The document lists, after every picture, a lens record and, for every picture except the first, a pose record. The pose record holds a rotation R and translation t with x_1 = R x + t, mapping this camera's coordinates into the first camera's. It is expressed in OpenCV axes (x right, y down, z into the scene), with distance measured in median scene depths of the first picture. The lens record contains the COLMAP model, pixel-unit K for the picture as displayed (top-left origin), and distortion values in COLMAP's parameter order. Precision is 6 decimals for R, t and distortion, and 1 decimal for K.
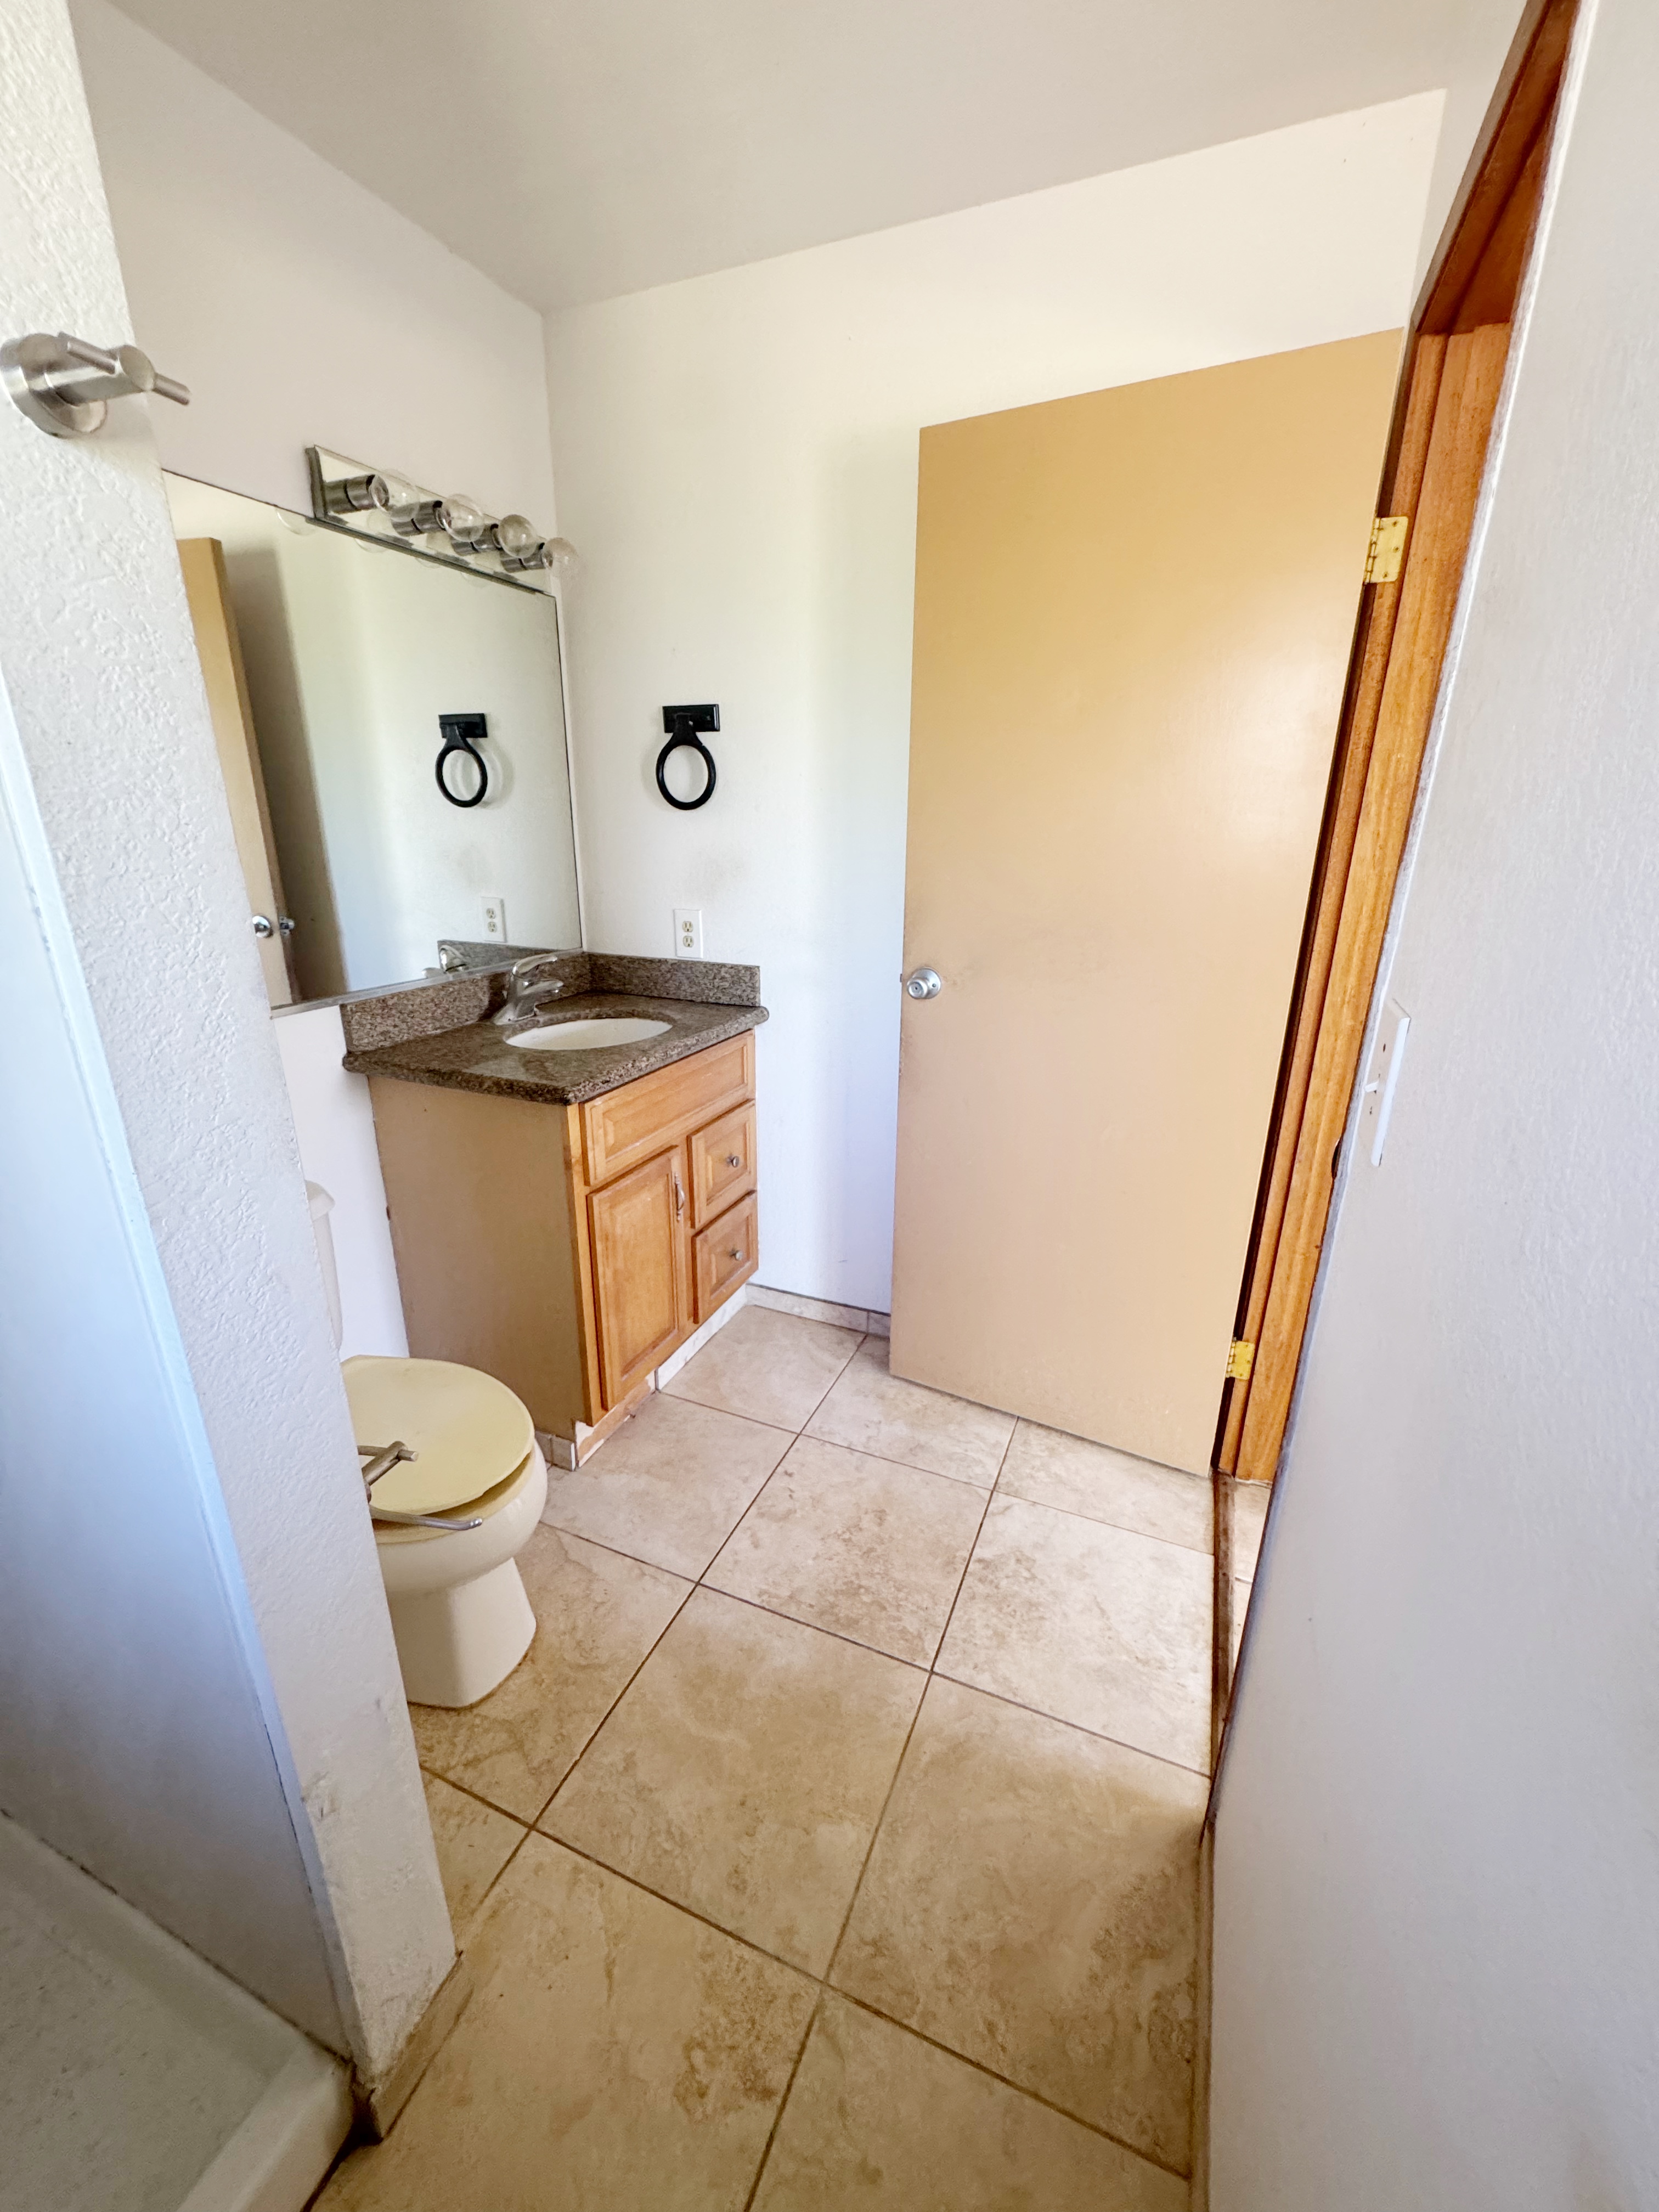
lens RADIAL K [[886.6, 0, 827.0], [0, 886.6, 1107.2], [0, 0, 1]] dist [0.002958, 0.000089]
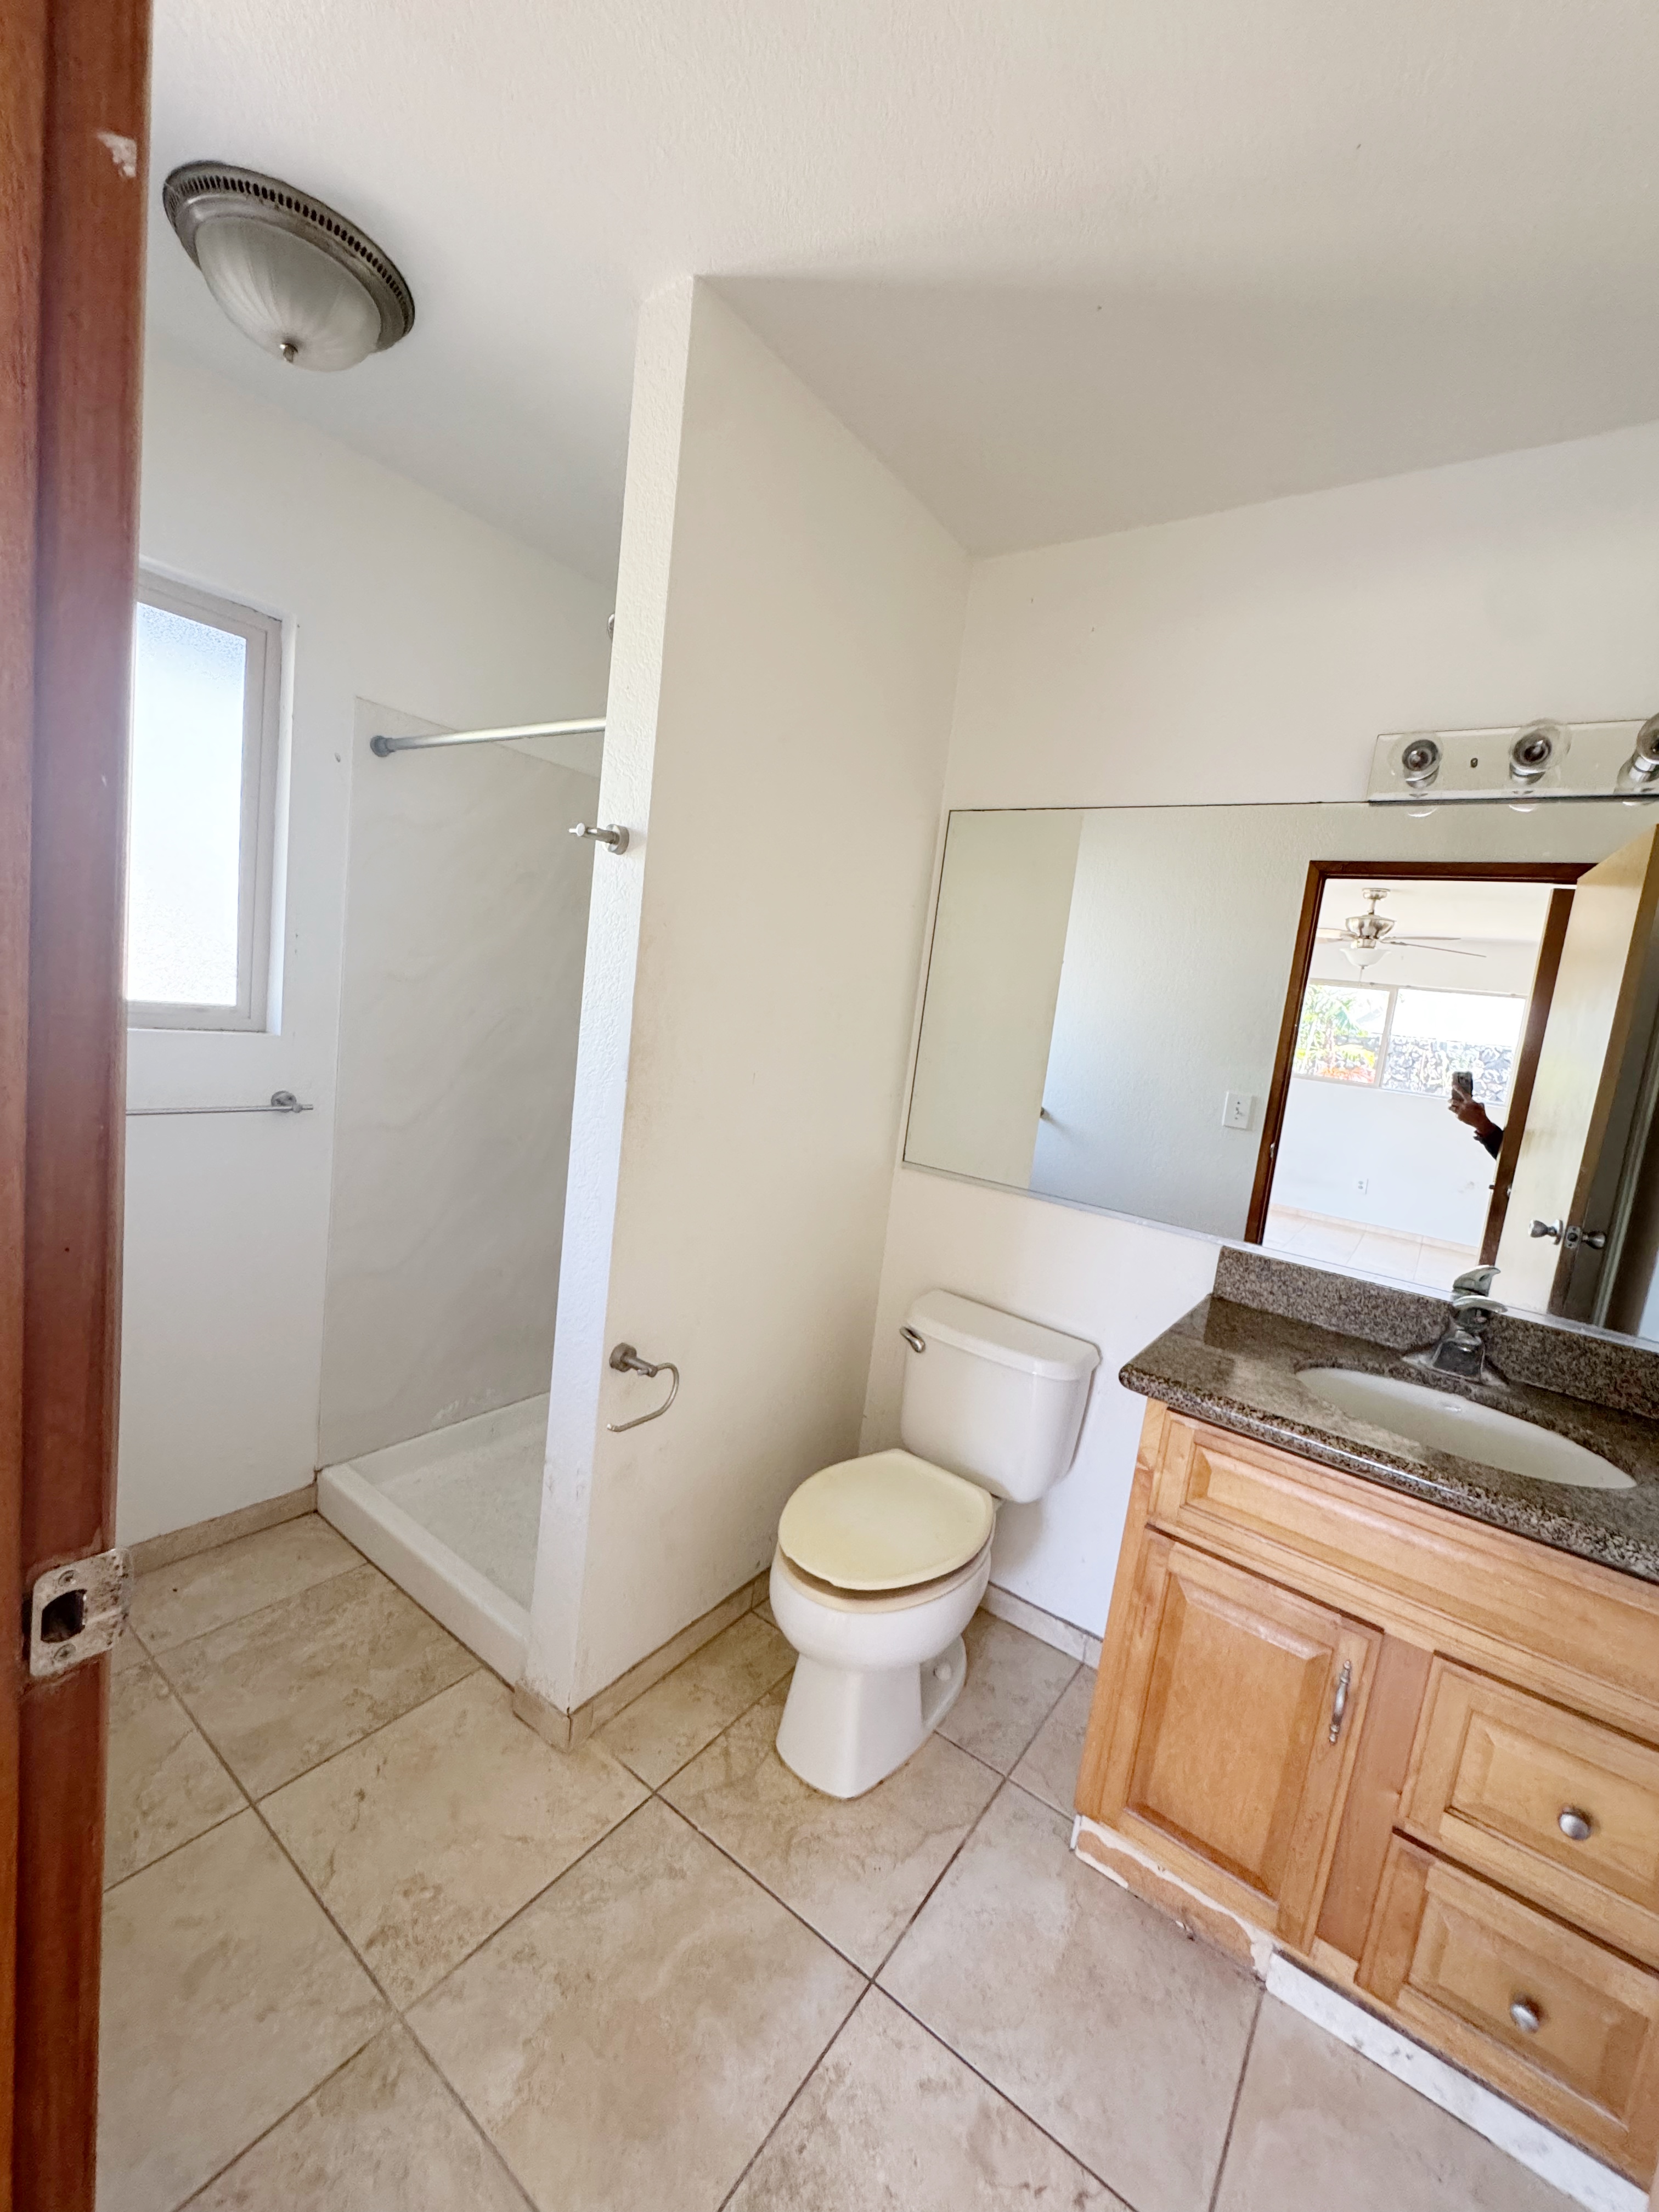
lens RADIAL K [[886.6, 0, 829.6], [0, 886.6, 1106.7], [0, 0, 1]] dist [0.002958, 0.000089]
pose [[-0.218226, 0.083905, -0.972284, 0.666280], [-0.423217, 0.889599, 0.171760, -0.311502], [0.879355, 0.448970, -0.158624, 0.906784]]
